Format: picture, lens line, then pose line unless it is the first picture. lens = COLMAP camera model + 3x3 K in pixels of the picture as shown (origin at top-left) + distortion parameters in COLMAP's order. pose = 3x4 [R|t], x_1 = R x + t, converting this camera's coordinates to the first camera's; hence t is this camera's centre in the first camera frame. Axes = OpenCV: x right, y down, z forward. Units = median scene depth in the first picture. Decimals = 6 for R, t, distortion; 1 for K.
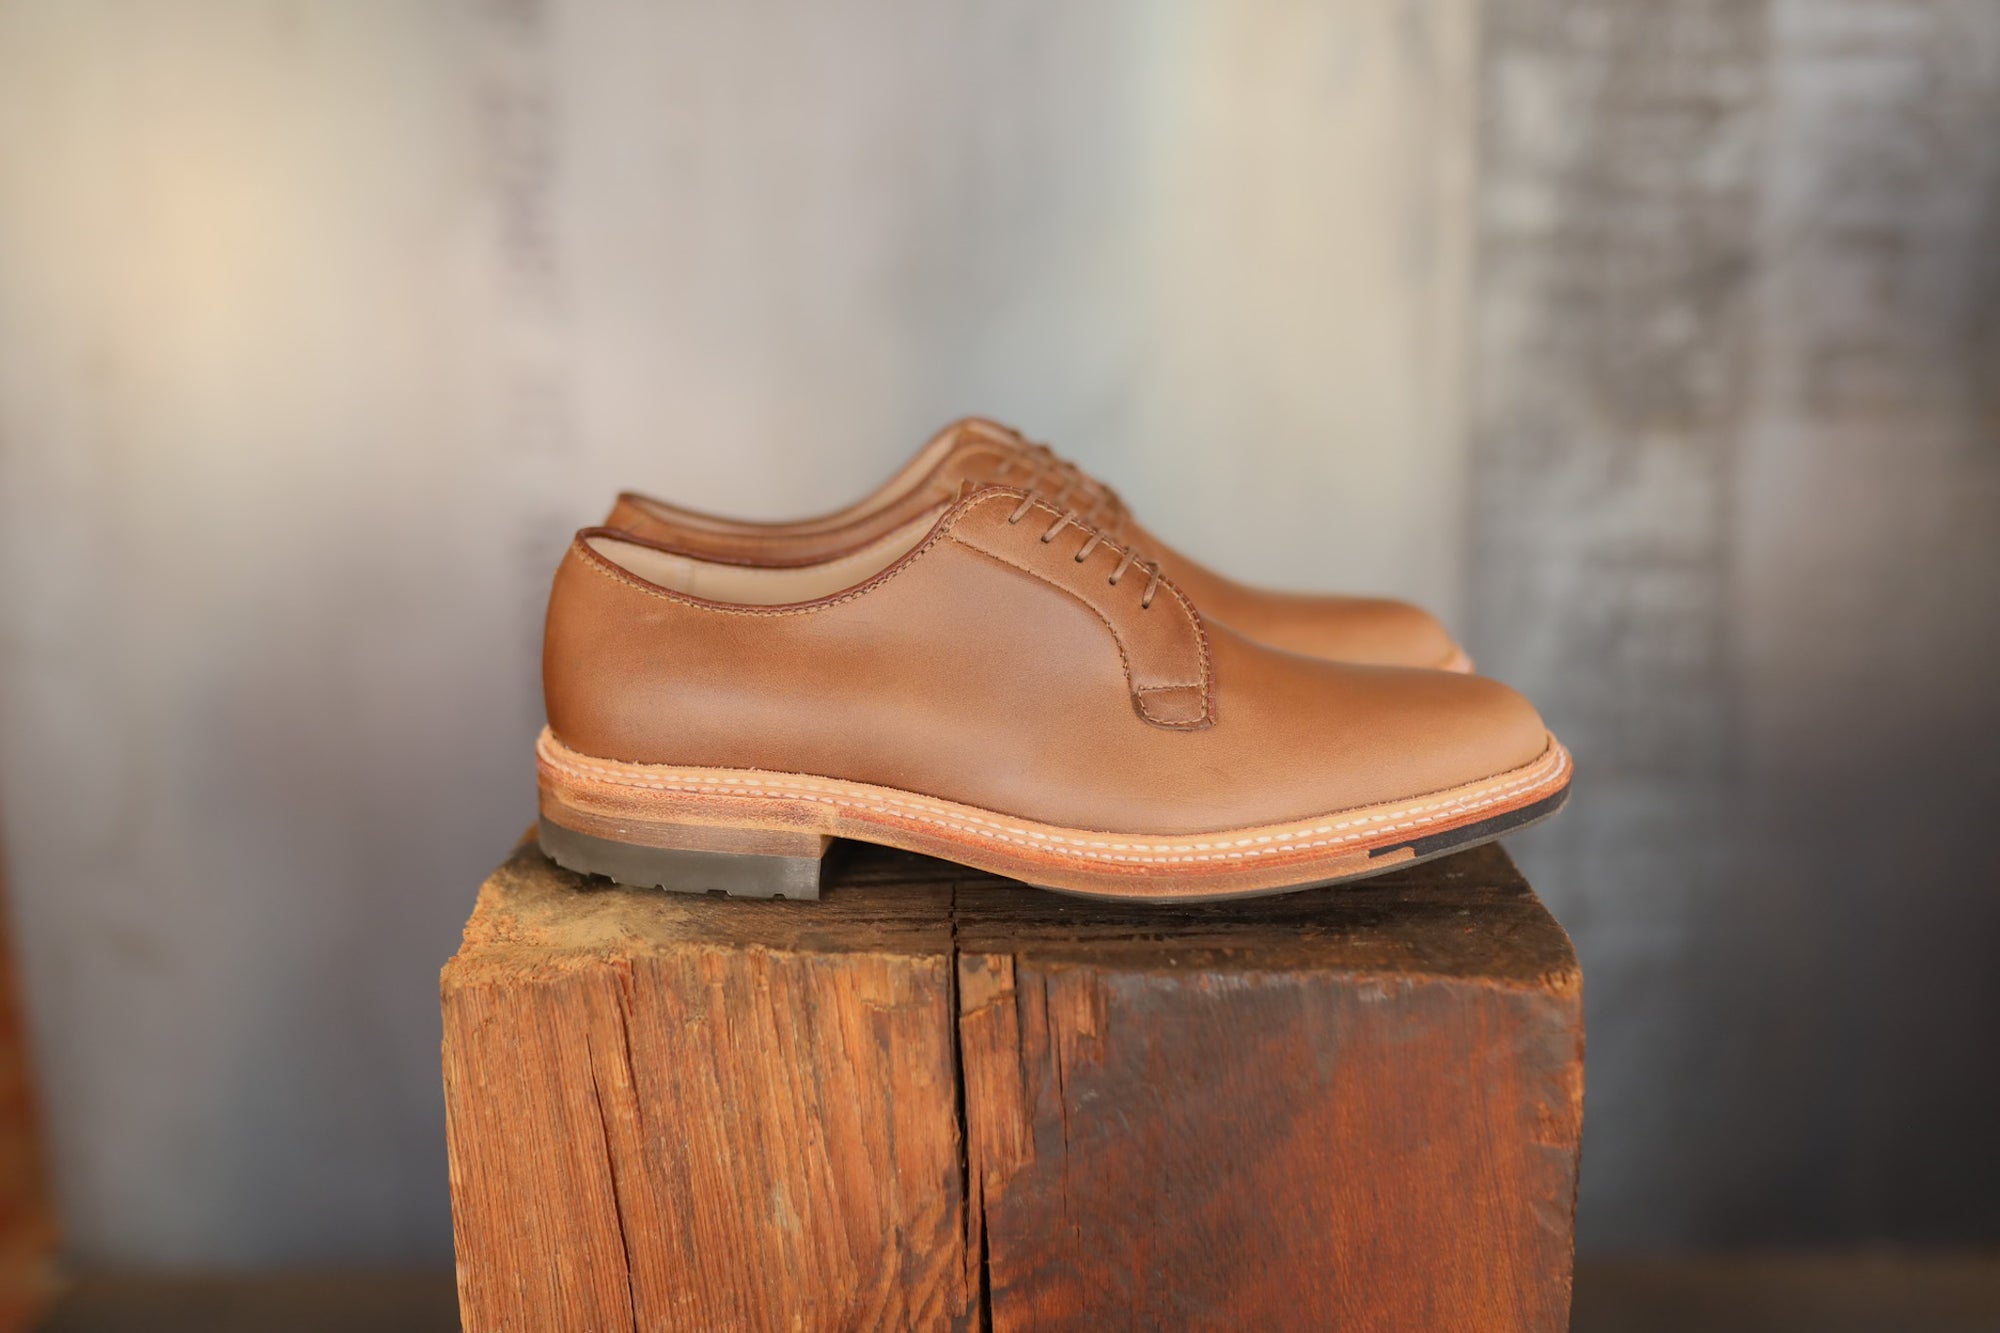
lens RADIAL K [[2032.8, 0, 995.2], [0, 2032.8, 662.1], [0, 0, 1]] dist [-0.046693, 0.000000]
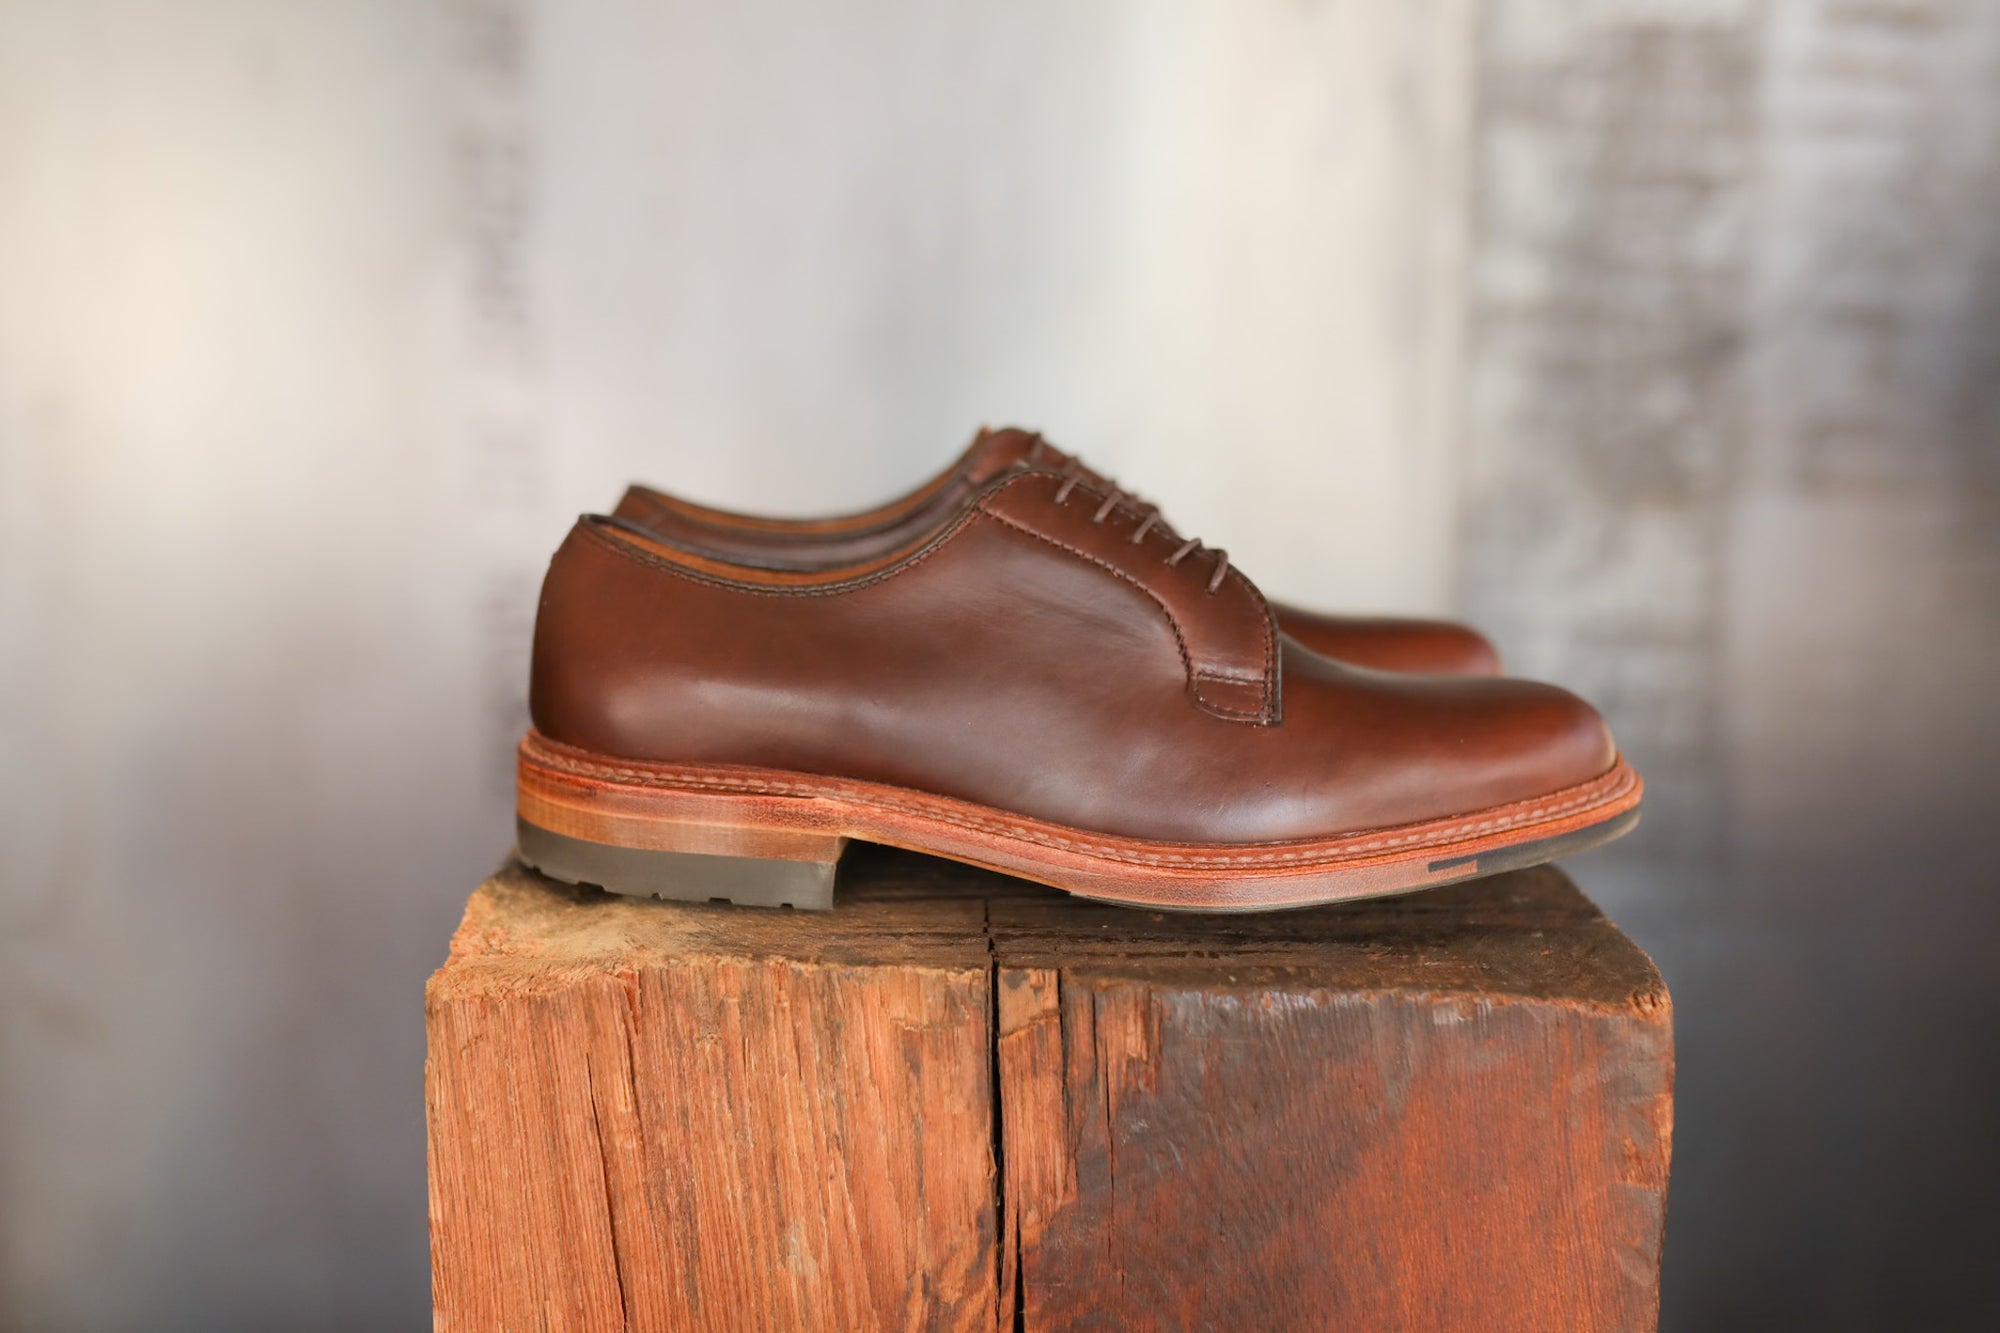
lens RADIAL K [[2032.8, 0, 996.5], [0, 2032.8, 660.0], [0, 0, 1]] dist [-0.046693, 0.000000]
pose [[0.999469, 0.016124, 0.028315, -0.046269], [-0.014532, 0.998351, -0.055530, 0.054786], [-0.029163, 0.055089, 0.998055, 0.077038]]
